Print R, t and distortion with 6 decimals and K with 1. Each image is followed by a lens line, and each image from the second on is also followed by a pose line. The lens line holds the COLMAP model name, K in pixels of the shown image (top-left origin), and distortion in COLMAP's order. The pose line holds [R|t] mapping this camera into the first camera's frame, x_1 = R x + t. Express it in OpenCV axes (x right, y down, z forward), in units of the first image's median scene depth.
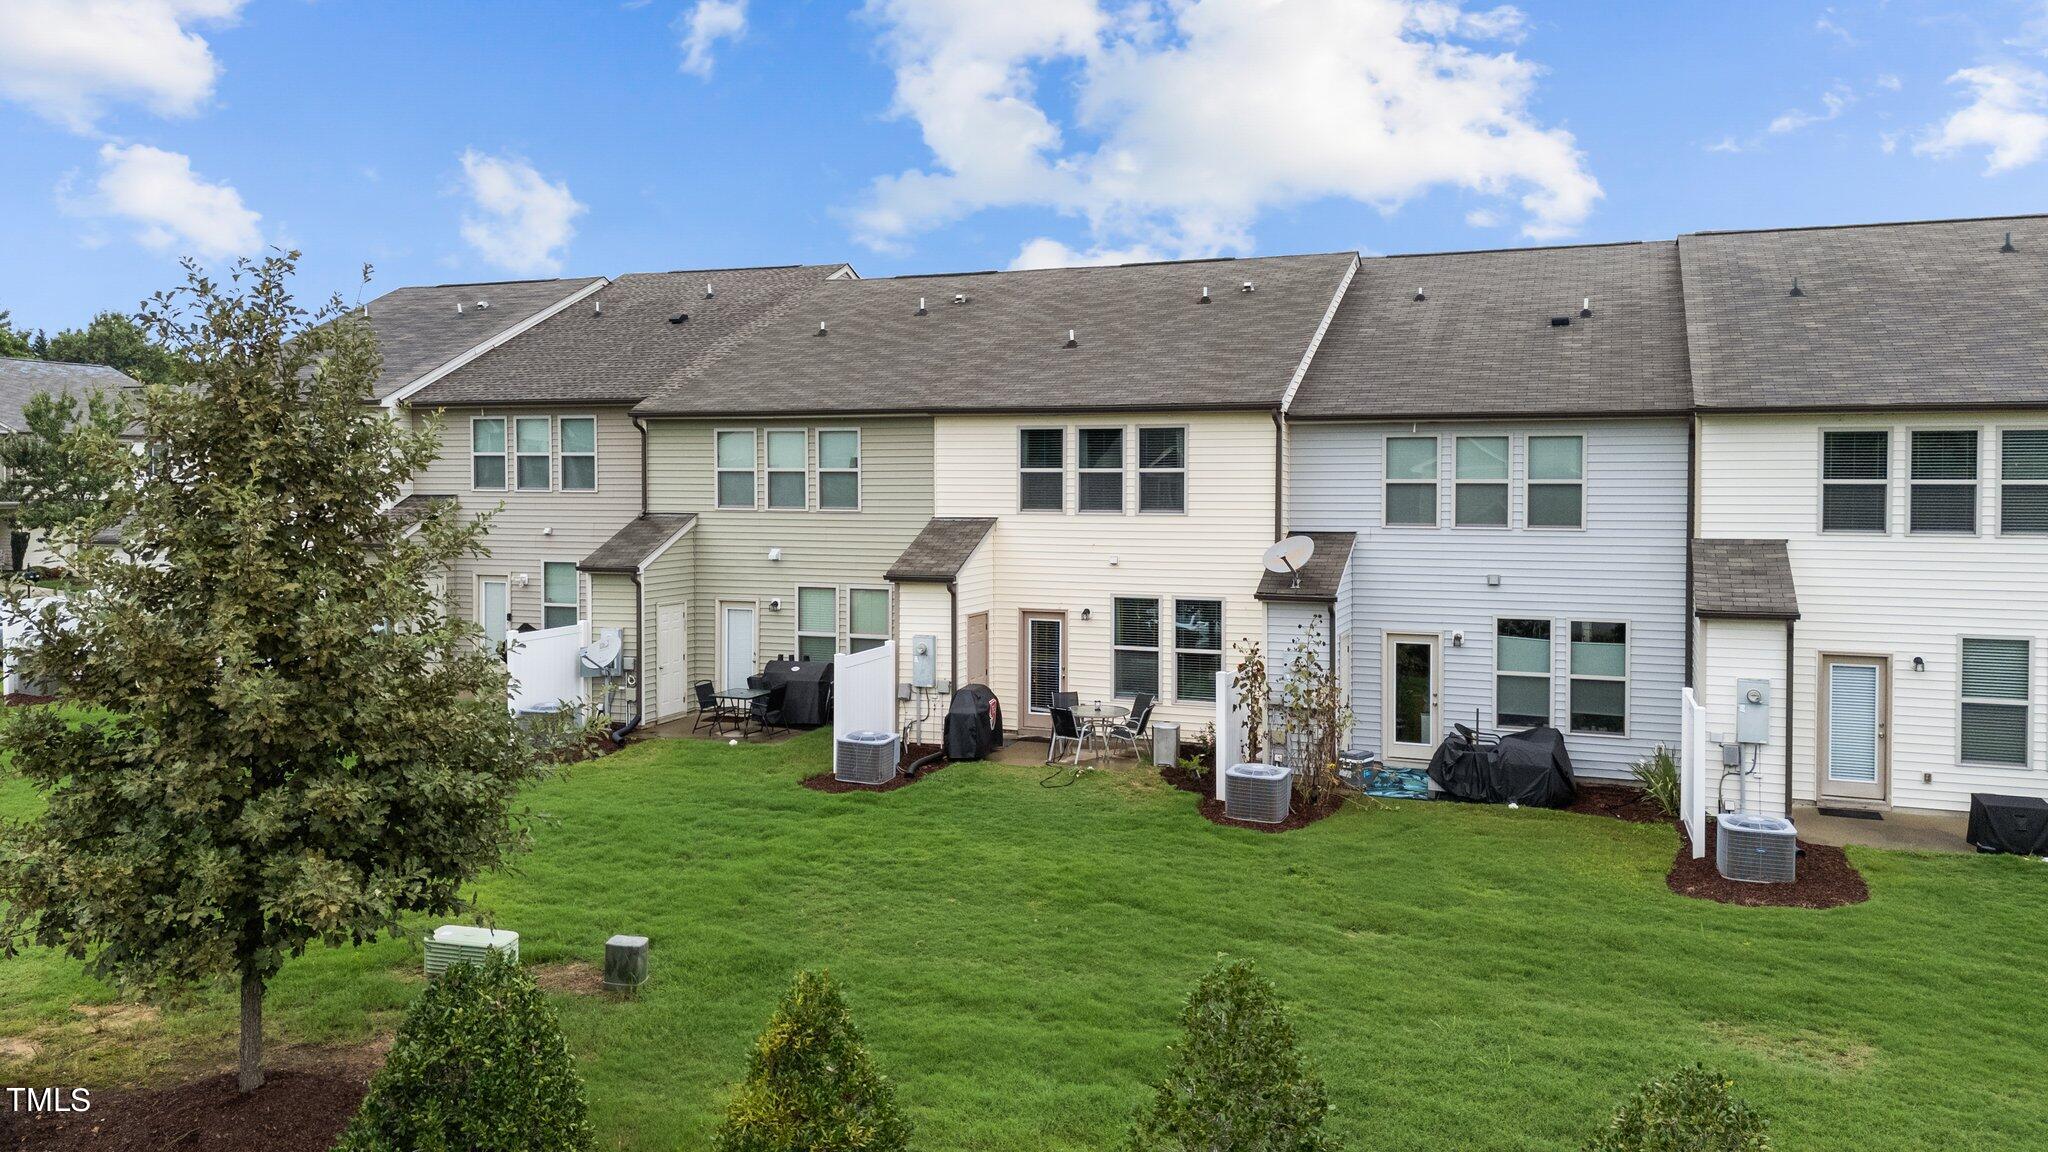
lens RADIAL K [[1493.8, 0, 1023.3], [0, 1493.8, 552.6], [0, 0, 1]] dist [0.082957, -0.095222]
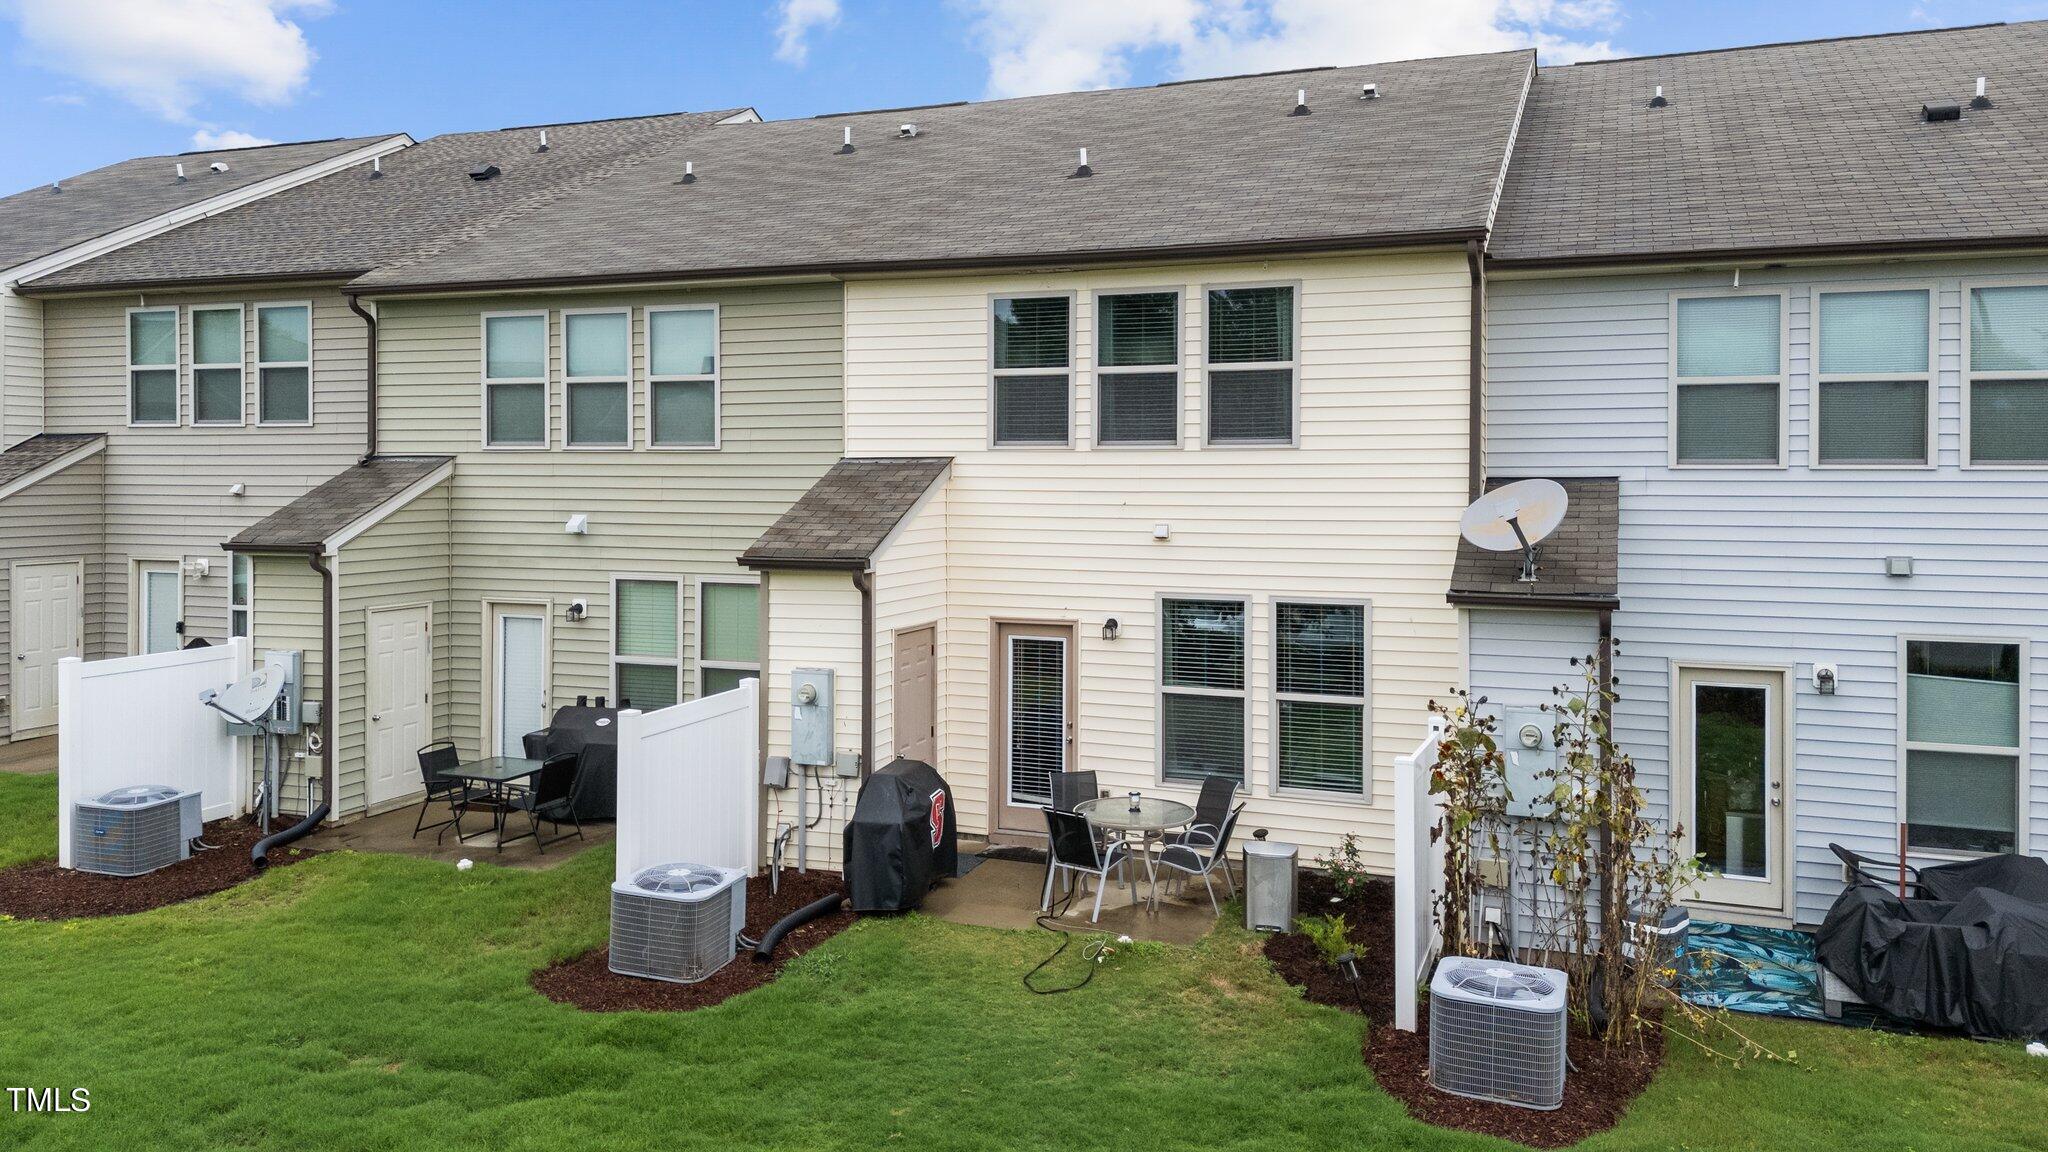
lens RADIAL K [[1506.4, 0, 1027.5], [0, 1506.4, 511.1], [0, 0, 1]] dist [0.066153, -0.091567]
pose [[0.999995, 0.001441, 0.002826, 0.009392], [-0.001369, 0.999679, -0.025279, 0.011775], [-0.002862, 0.025275, 0.999676, 0.440219]]
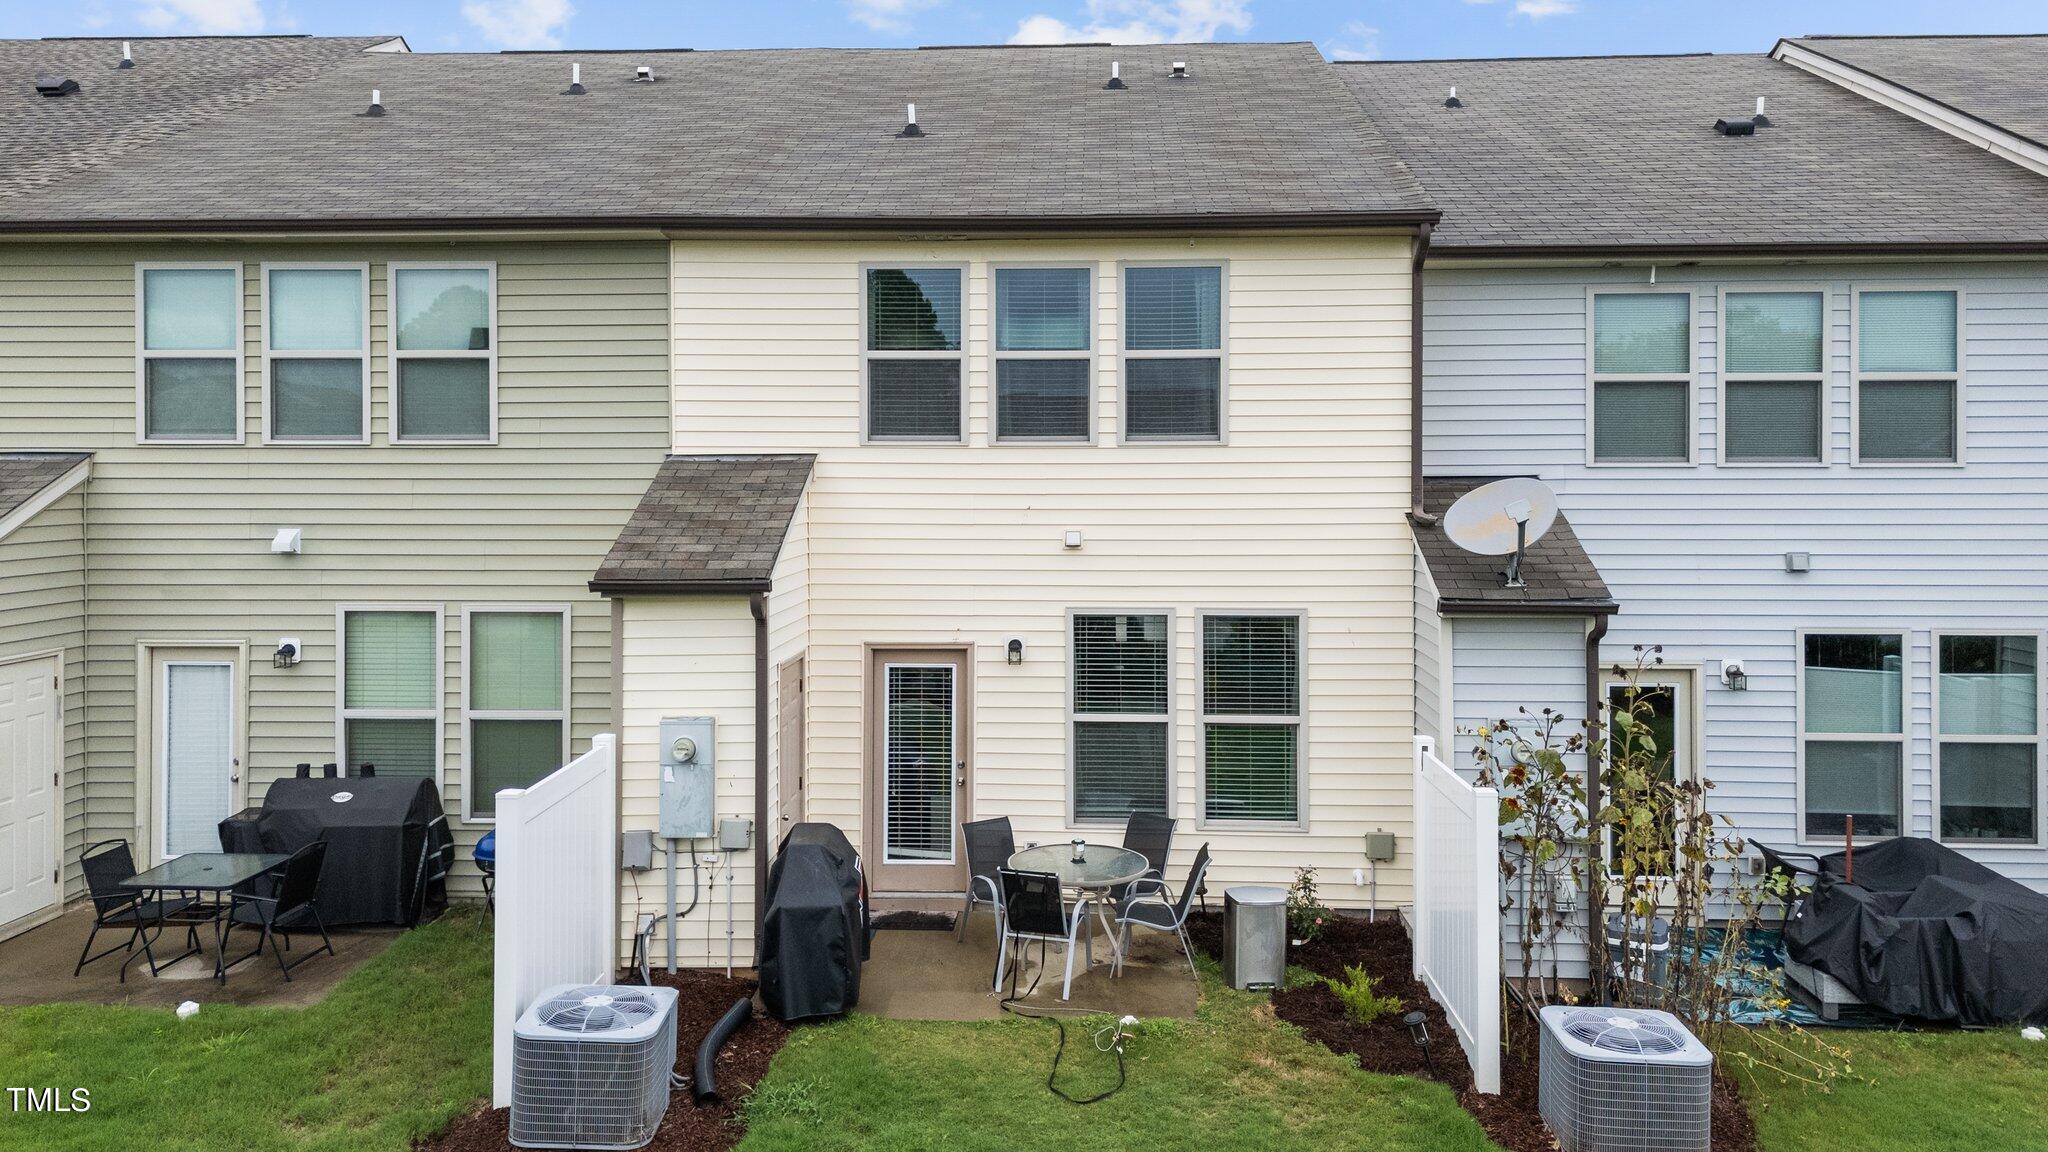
lens RADIAL K [[1515.4, 0, 1024.7], [0, 1515.4, 493.2], [0, 0, 1]] dist [0.051365, -0.059171]
pose [[0.948225, -0.006092, 0.317541, -0.109779], [0.017493, 0.999300, -0.033065, 0.006427], [-0.317117, 0.036908, 0.947668, 0.532580]]
